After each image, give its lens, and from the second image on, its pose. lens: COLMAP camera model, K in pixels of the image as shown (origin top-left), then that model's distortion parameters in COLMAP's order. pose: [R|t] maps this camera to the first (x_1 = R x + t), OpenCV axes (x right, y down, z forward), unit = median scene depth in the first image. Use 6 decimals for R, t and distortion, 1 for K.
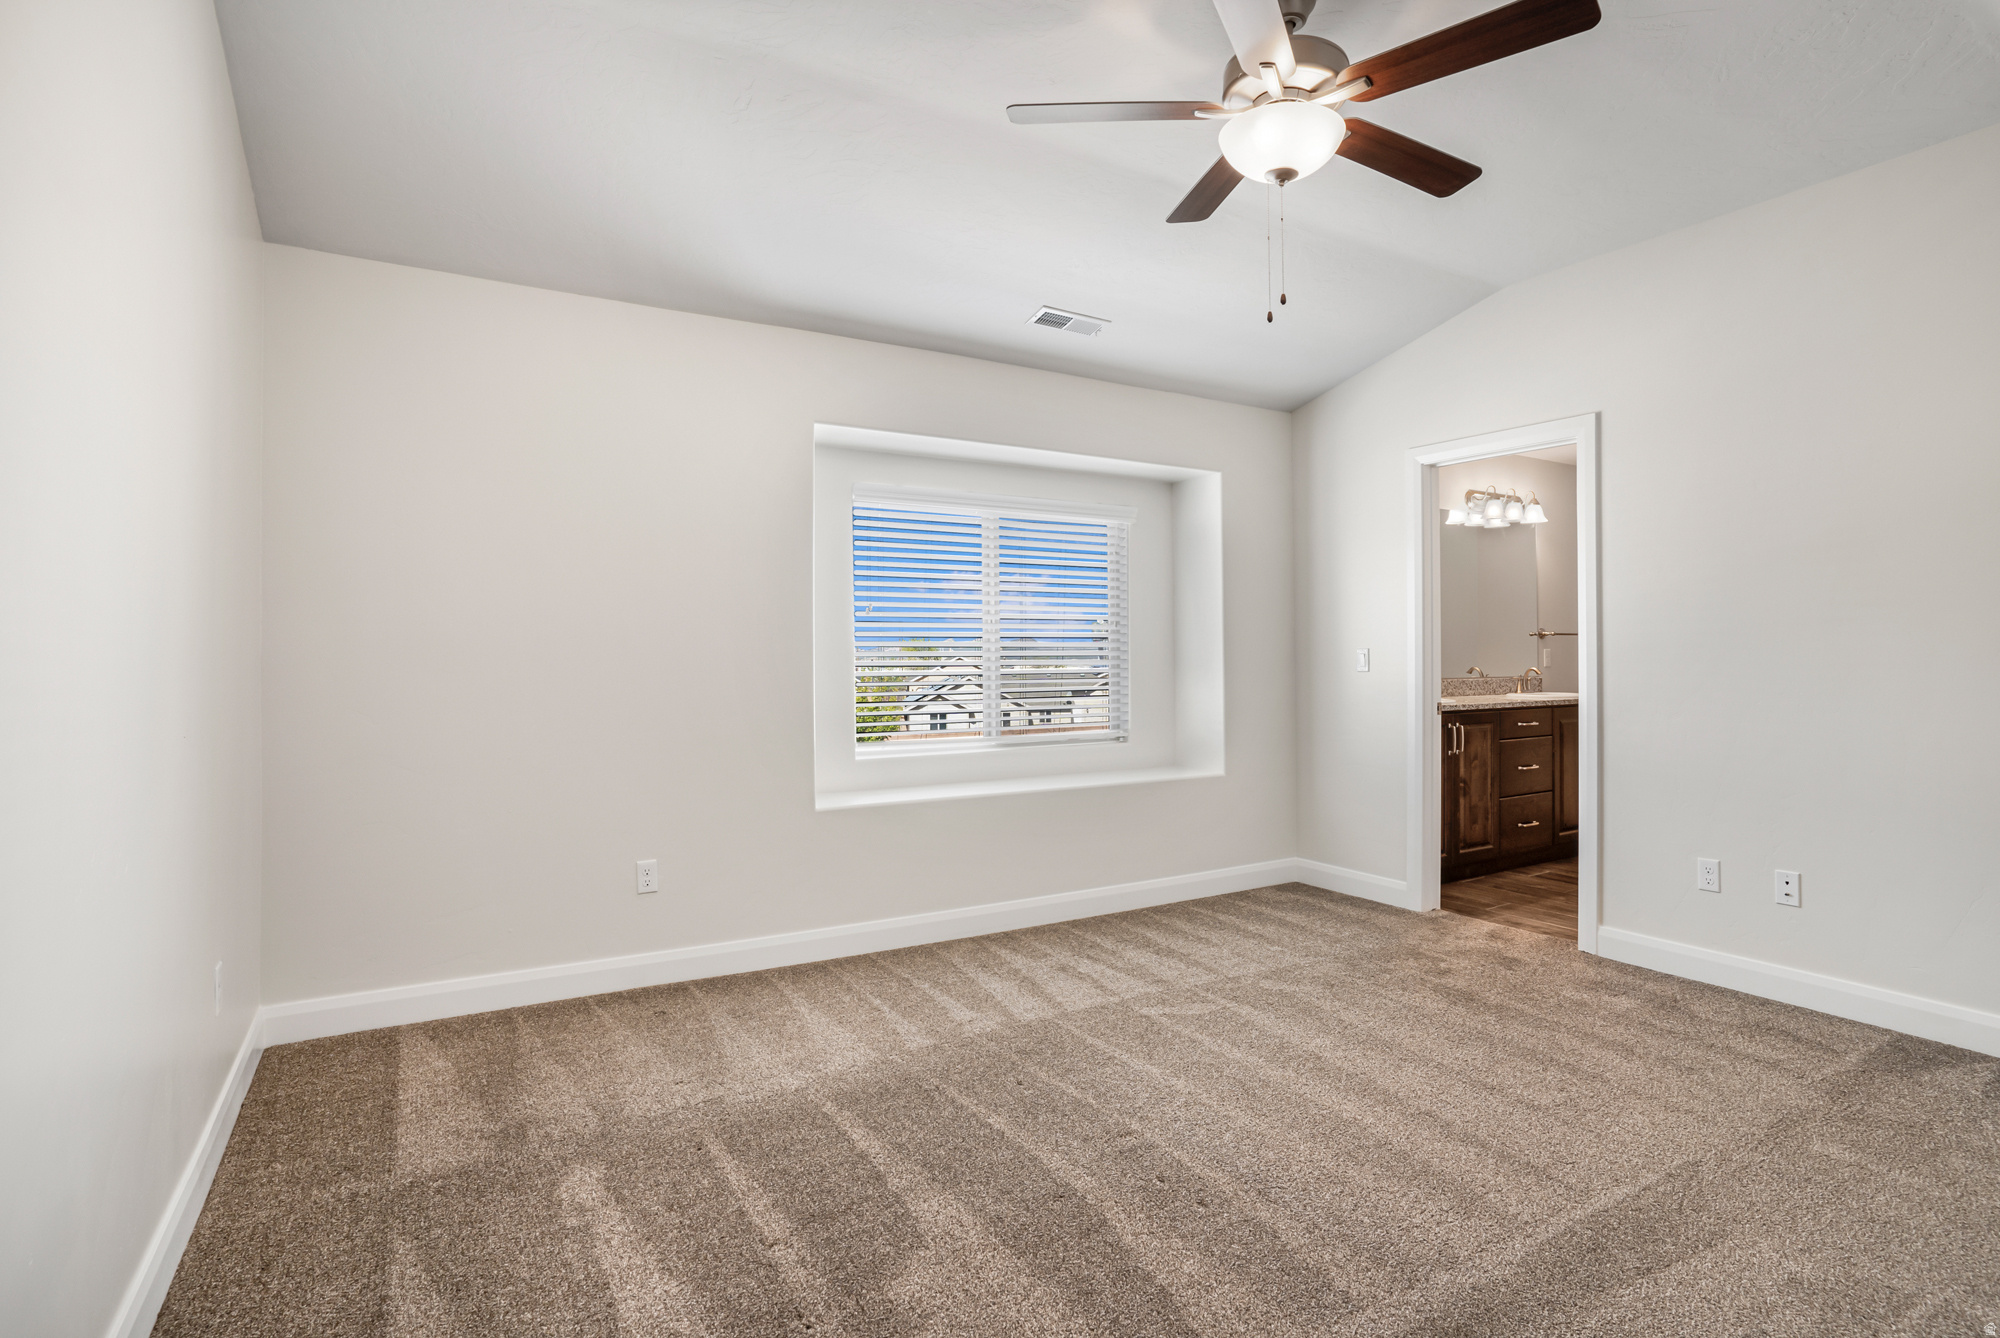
lens RADIAL K [[1016.2, 0, 1003.8], [0, 1016.2, 656.5], [0, 0, 1]] dist [-0.056376, 0.019678]
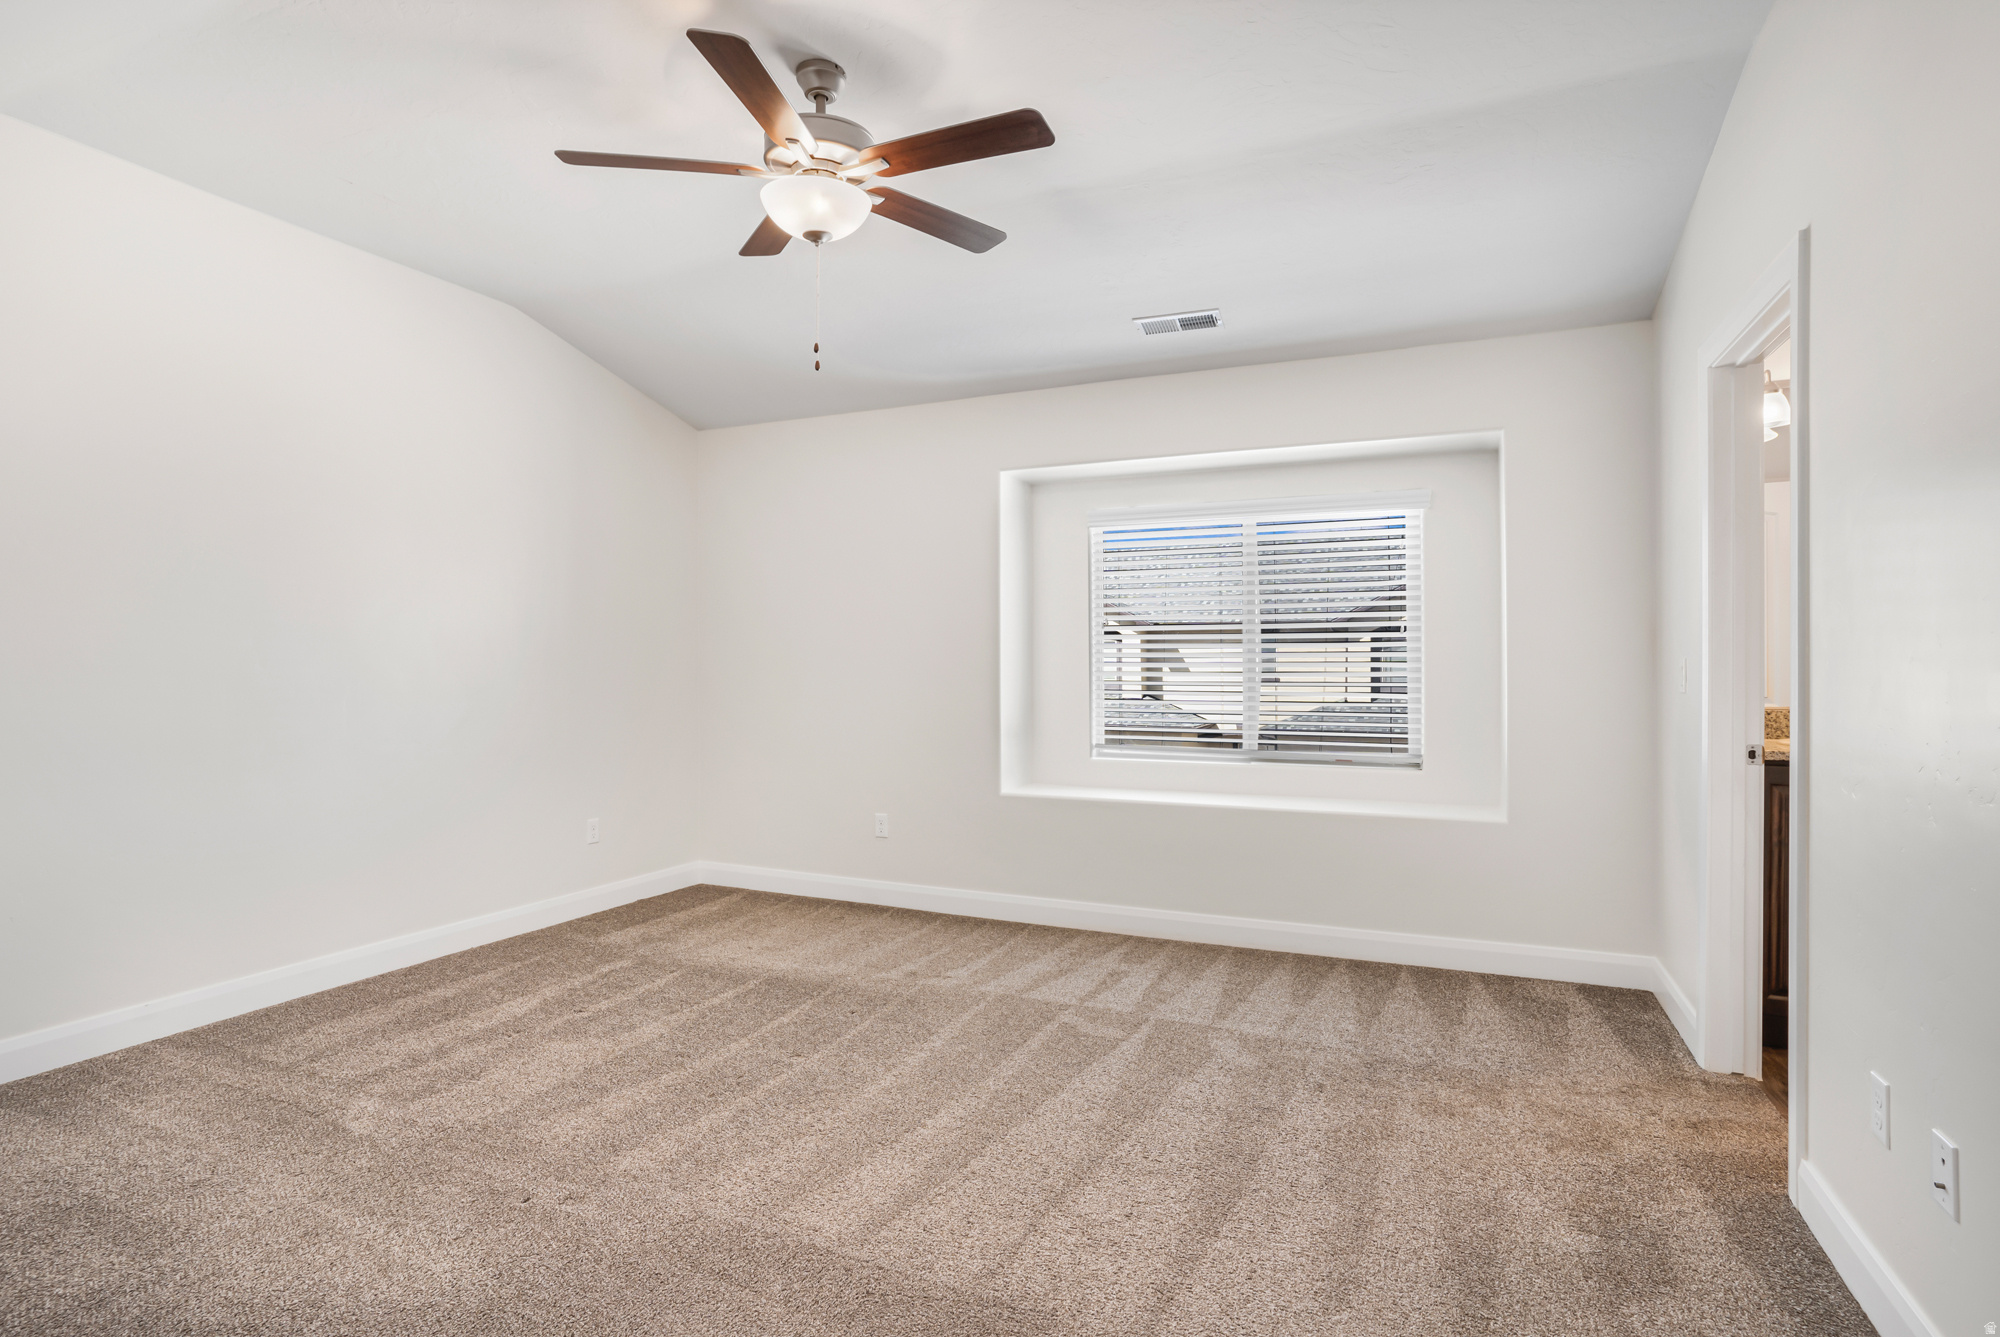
lens RADIAL K [[1016.2, 0, 1000.2], [0, 1016.2, 673.8], [0, 0, 1]] dist [-0.056376, 0.019678]
pose [[0.558192, 0.008308, -0.829671, 0.871867], [-0.002458, 0.999962, 0.008359, -0.001180], [0.829708, -0.002627, 0.558191, 0.353280]]
